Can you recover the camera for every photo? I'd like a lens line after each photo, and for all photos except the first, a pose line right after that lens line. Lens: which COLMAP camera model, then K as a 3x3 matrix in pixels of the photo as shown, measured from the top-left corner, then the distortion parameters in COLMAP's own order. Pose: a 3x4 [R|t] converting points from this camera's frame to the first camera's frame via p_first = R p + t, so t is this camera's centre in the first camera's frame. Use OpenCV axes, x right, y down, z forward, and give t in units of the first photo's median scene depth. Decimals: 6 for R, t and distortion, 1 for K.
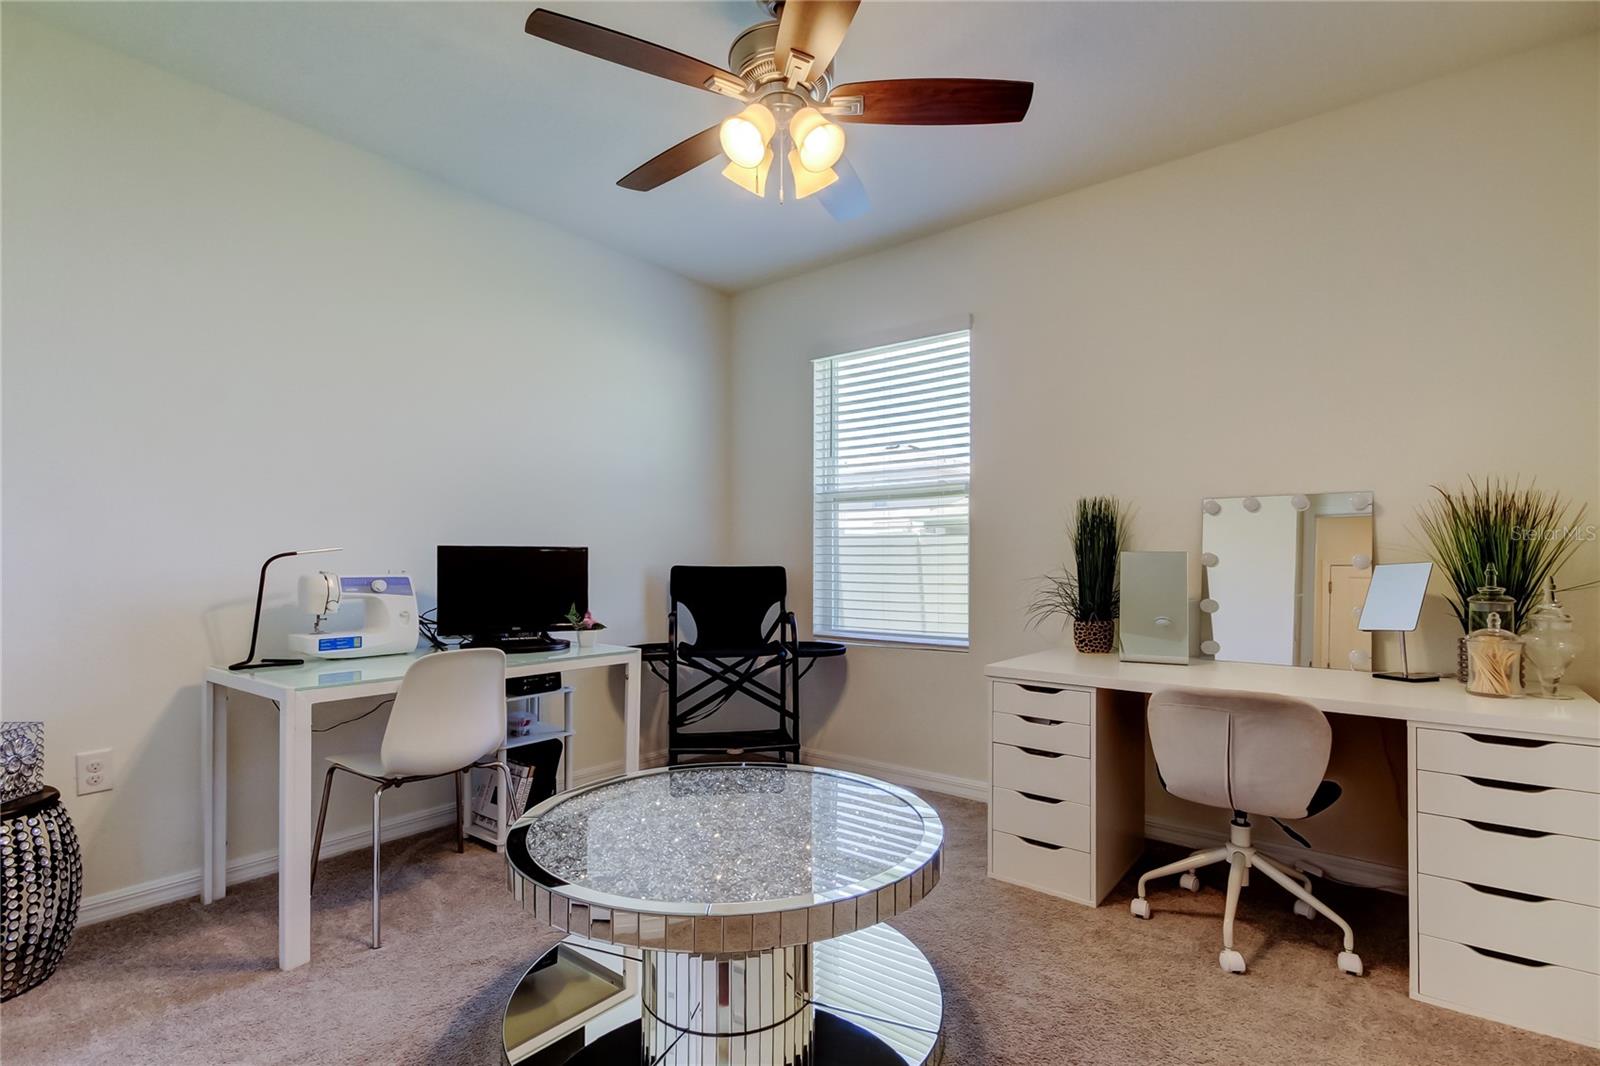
lens RADIAL K [[767.3, 0, 774.3], [0, 767.3, 559.2], [0, 0, 1]] dist [-0.000193, 0.000257]
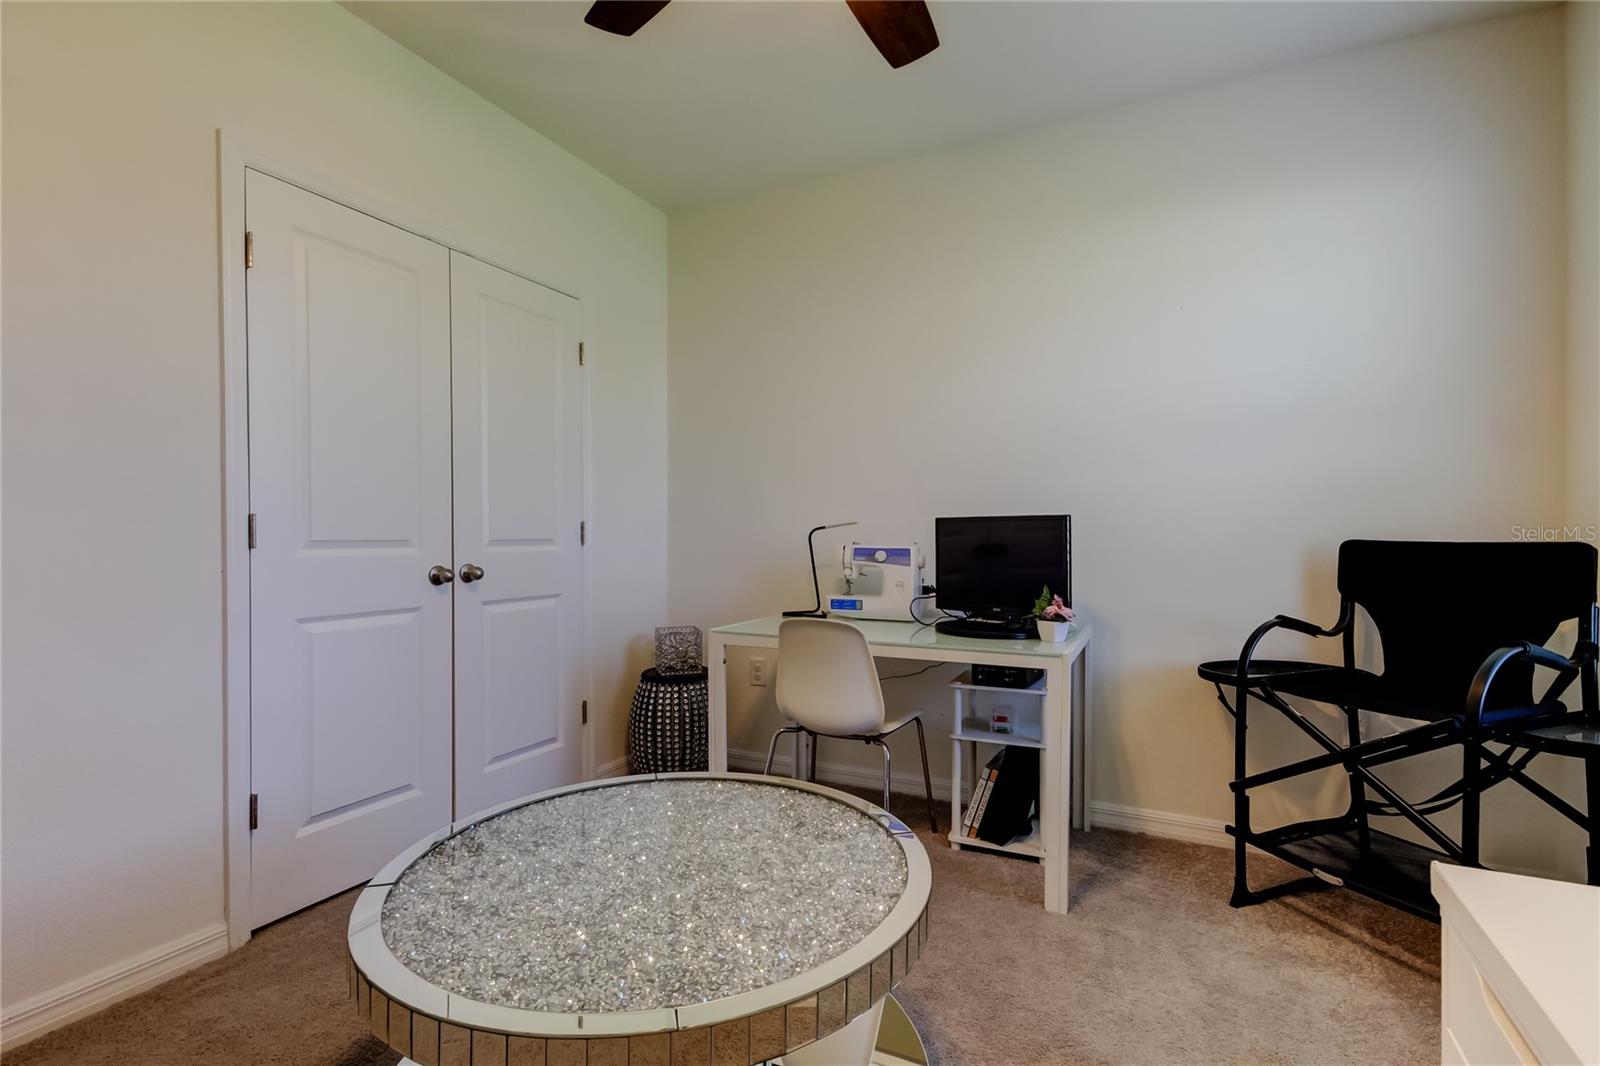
lens RADIAL K [[731.9, 0, 800.0], [0, 731.9, 533.0], [0, 0, 1]] dist [-0.000253, -0.000050]
pose [[0.237601, -0.000005, -0.971363, 0.454312], [0.008811, 0.999959, 0.002150, -0.001159], [0.971323, -0.009069, 0.237591, 0.622012]]
